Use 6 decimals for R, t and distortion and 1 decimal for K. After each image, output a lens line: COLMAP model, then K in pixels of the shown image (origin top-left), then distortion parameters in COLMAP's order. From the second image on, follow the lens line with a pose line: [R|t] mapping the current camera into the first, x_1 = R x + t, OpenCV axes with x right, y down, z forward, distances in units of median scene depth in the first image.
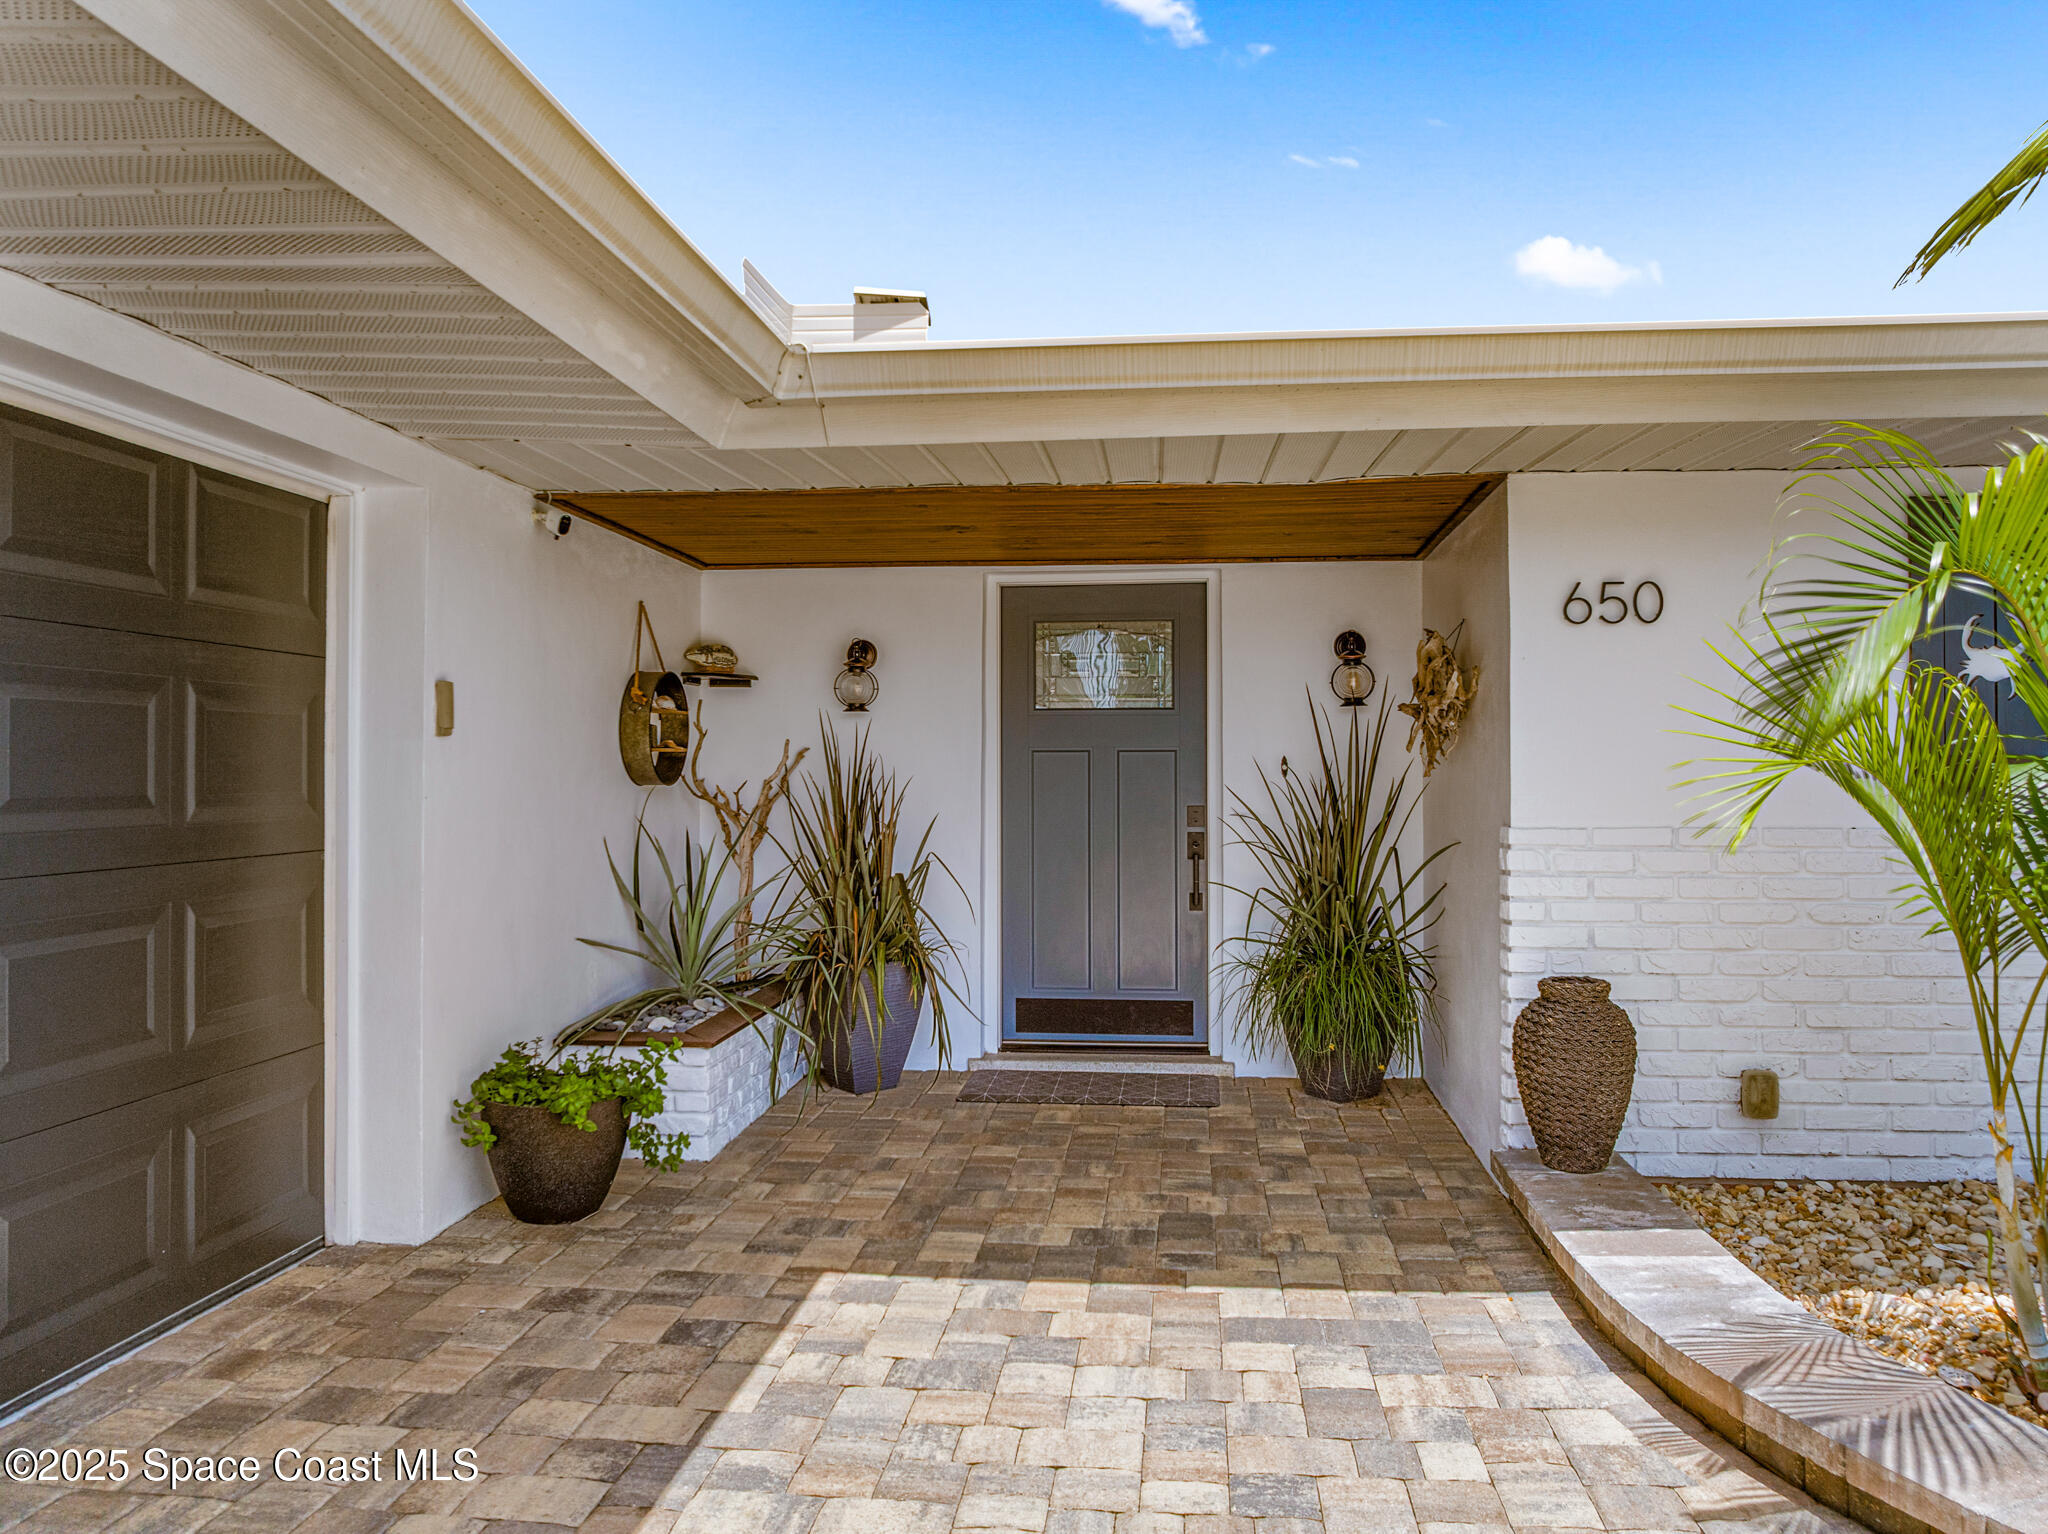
lens RADIAL K [[1449.5, 0, 1034.0], [0, 1449.5, 751.3], [0, 0, 1]] dist [-0.041917, -0.002904]
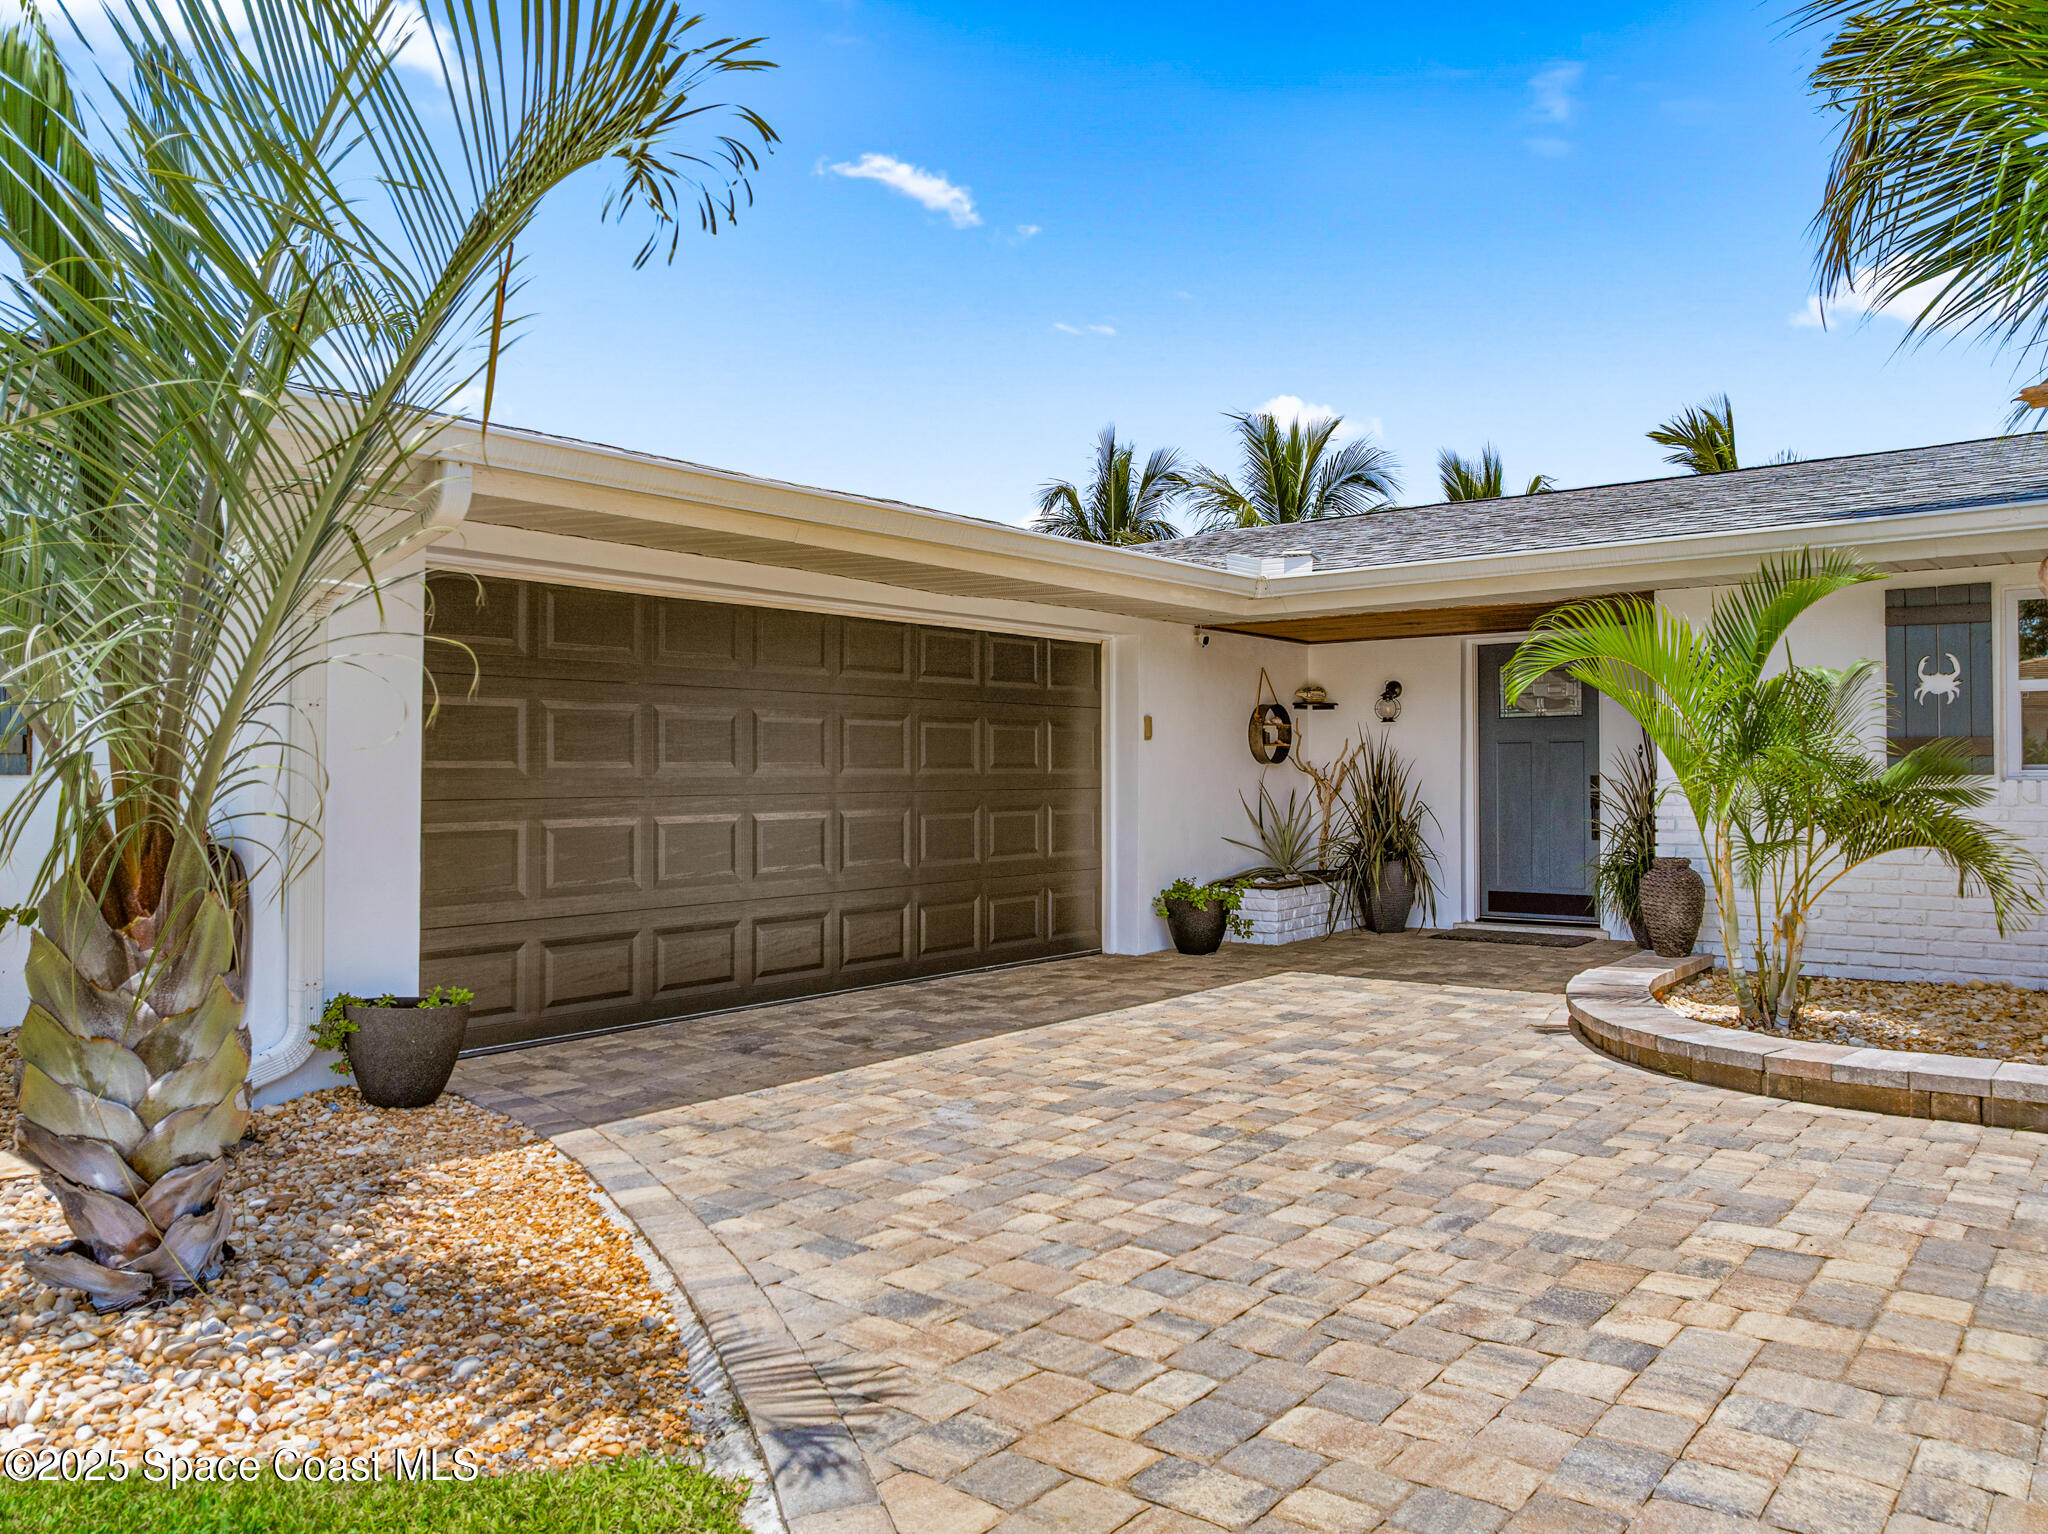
lens RADIAL K [[1449.5, 0, 1025.4], [0, 1449.5, 766.9], [0, 0, 1]] dist [-0.041917, -0.002904]
pose [[0.837819, -0.005887, -0.545916, 0.516376], [0.011136, 0.999918, 0.006306, 0.011875], [0.545834, -0.011363, 0.837816, -0.786792]]
